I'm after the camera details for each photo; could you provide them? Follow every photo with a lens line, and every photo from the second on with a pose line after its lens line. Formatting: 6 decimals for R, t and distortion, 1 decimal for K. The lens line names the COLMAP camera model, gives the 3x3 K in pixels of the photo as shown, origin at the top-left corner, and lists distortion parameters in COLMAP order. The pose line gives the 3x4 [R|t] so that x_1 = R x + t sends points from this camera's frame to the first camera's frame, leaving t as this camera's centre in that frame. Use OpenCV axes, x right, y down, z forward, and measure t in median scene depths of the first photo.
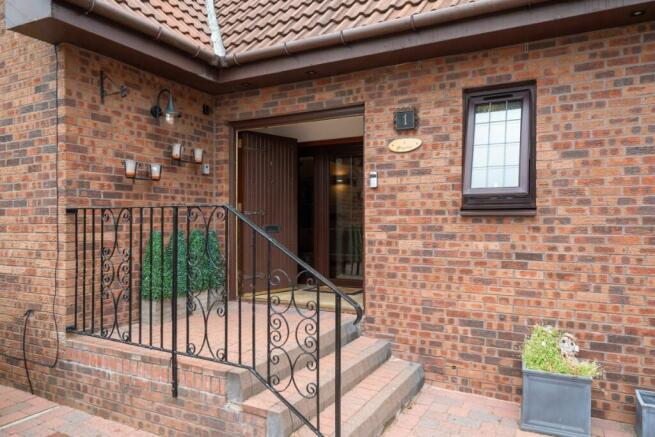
lens RADIAL K [[440.4, 0, 328.7], [0, 440.4, 221.6], [0, 0, 1]] dist [-0.003094, 0.004256]
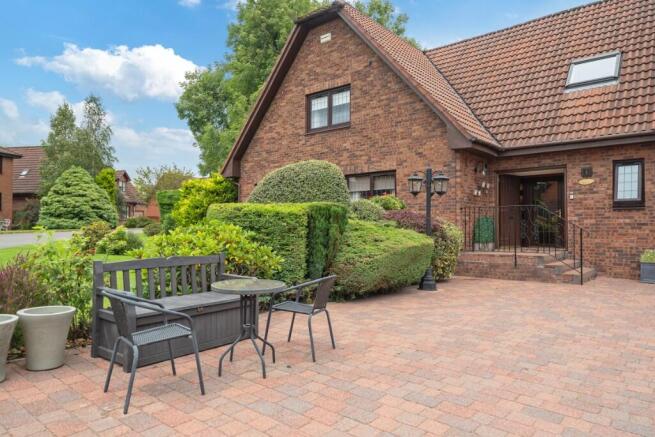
lens RADIAL K [[440.4, 0, 325.9], [0, 440.4, 216.8], [0, 0, 1]] dist [-0.003094, 0.004256]
pose [[0.976858, -0.003209, -0.213866, -0.786972], [-0.003232, 0.999552, -0.029759, 0.111294], [0.213865, 0.029761, 0.976410, -1.871342]]
